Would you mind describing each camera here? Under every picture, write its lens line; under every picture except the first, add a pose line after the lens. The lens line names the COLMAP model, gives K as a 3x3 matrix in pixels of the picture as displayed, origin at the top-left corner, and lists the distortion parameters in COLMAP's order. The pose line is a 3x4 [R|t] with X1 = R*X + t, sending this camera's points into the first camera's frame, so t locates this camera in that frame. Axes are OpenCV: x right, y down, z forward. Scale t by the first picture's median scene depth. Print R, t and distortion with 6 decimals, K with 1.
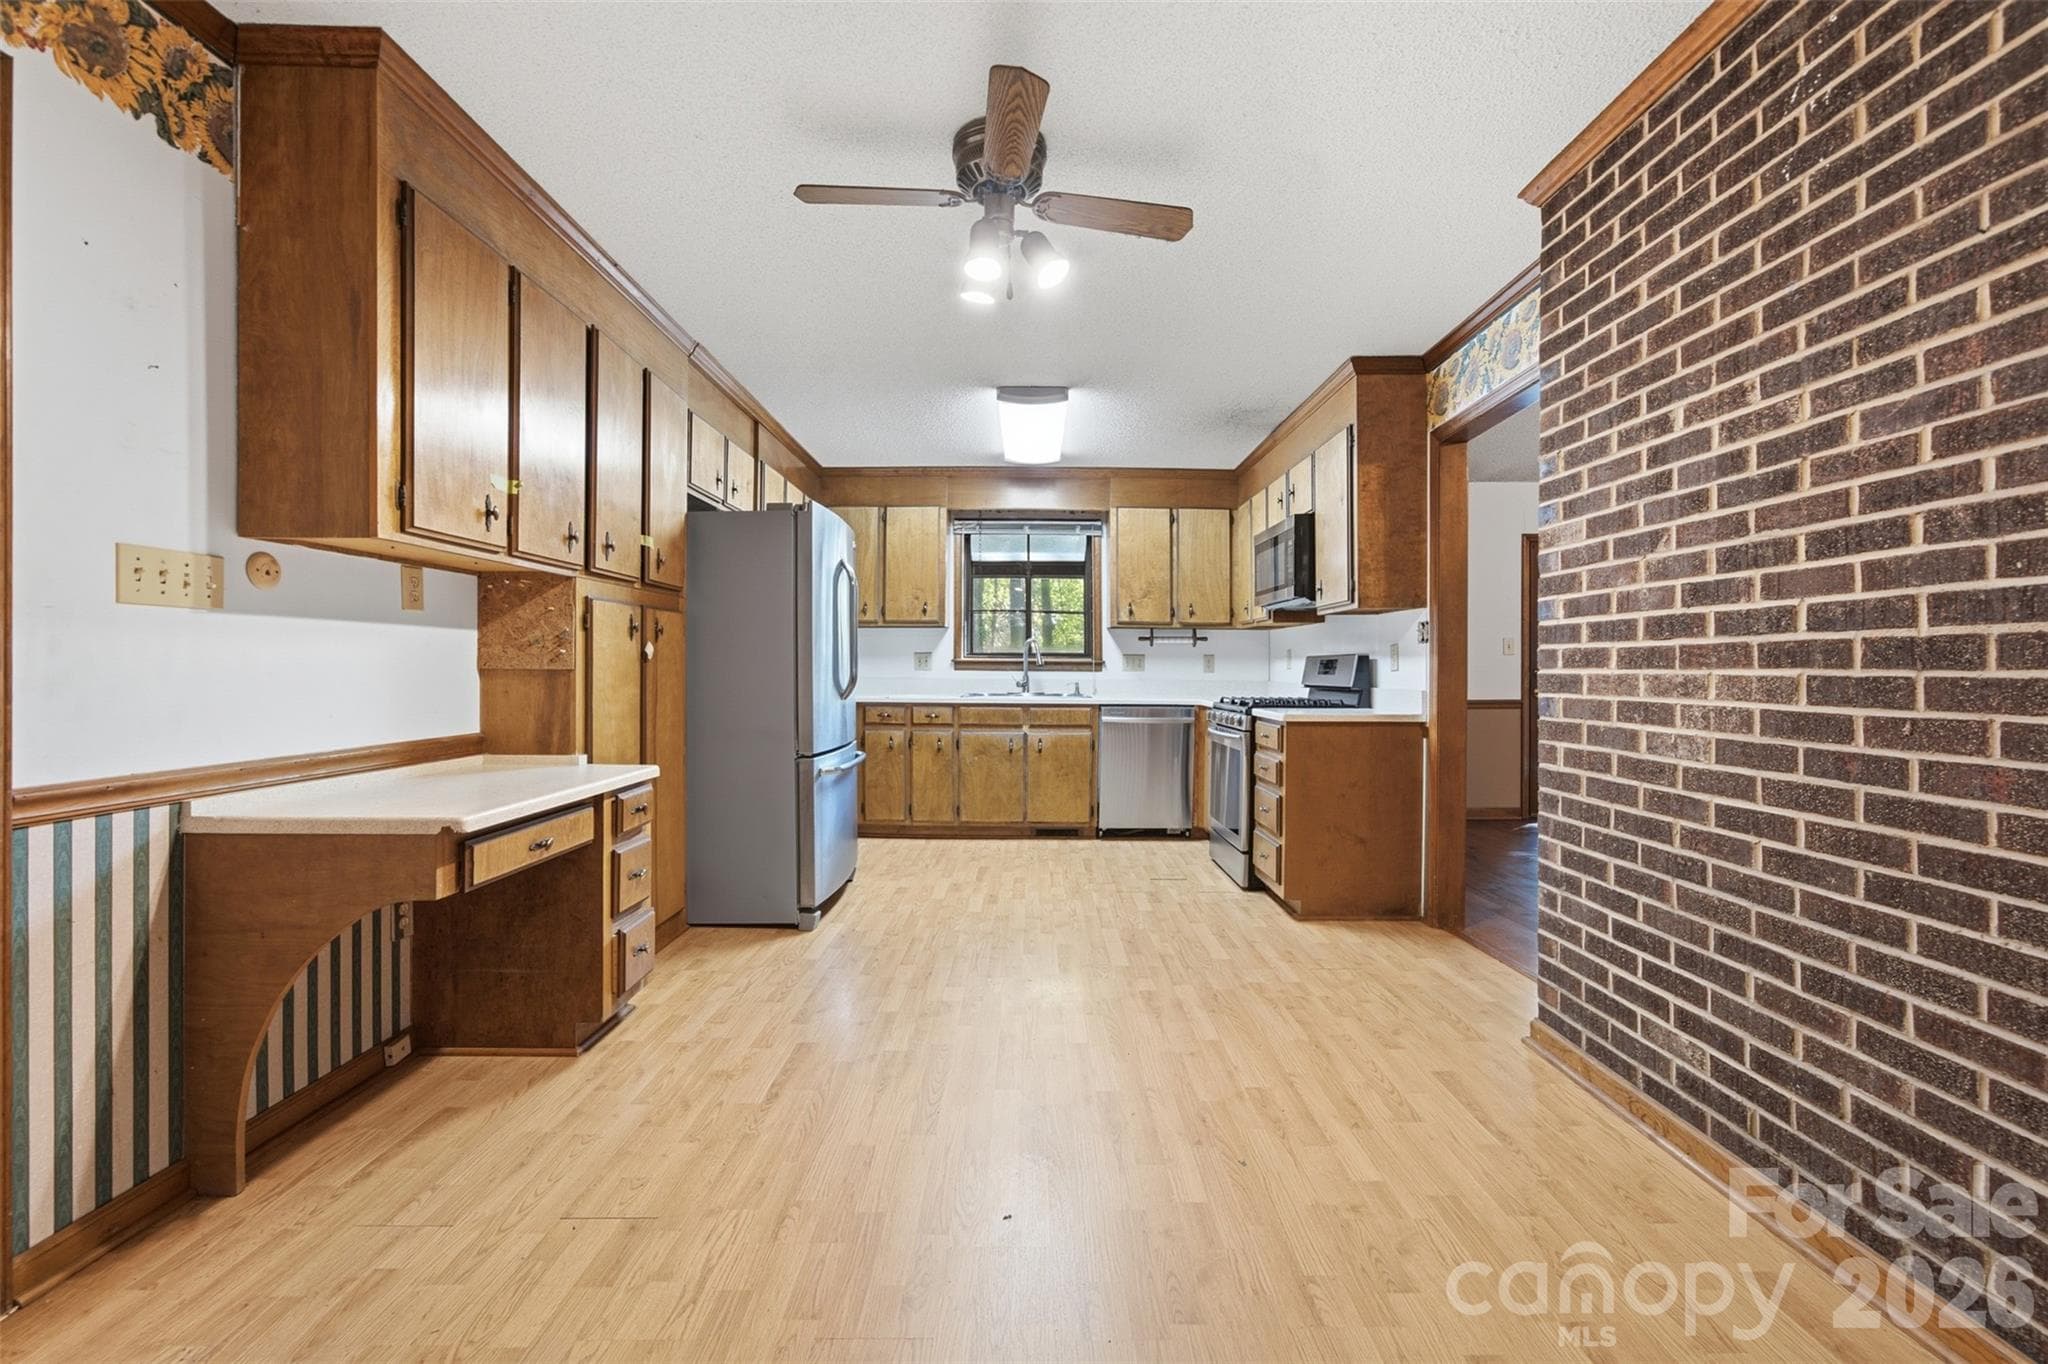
lens RADIAL K [[890.7, 0, 1022.2], [0, 890.7, 673.9], [0, 0, 1]] dist [-0.049370, 0.034559]
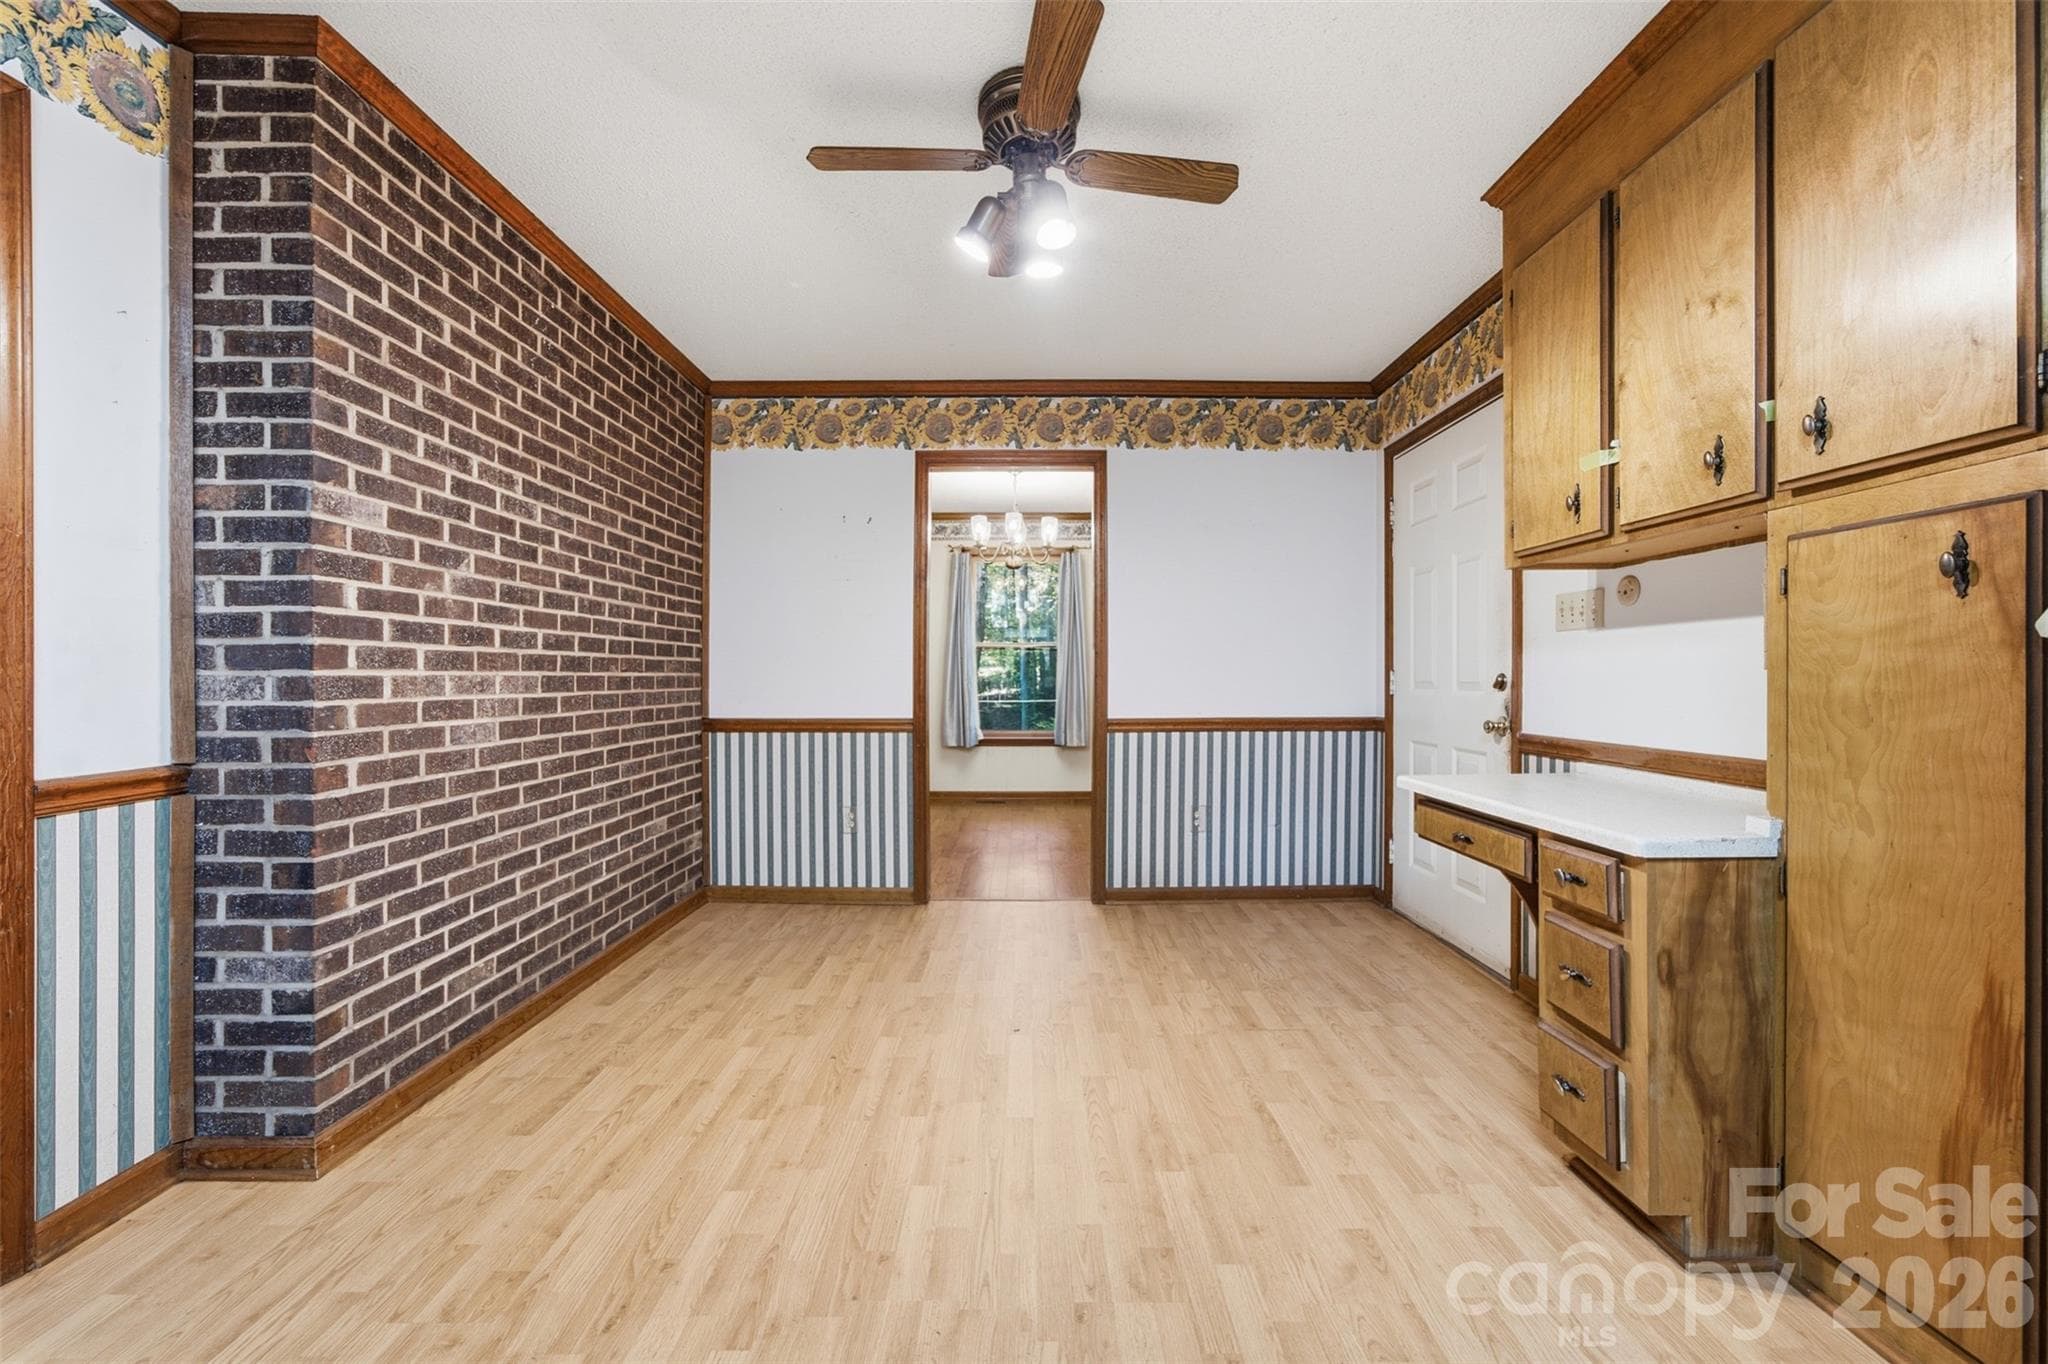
lens RADIAL K [[835.5, 0, 1024.0], [0, 835.5, 682.0], [0, 0, 1]] dist [-0.044624, 0.027483]
pose [[-0.999974, -0.000340, -0.007158, -0.013811], [-0.000436, 0.999910, 0.013384, -0.004766], [0.007153, 0.013387, -0.999885, 1.791112]]
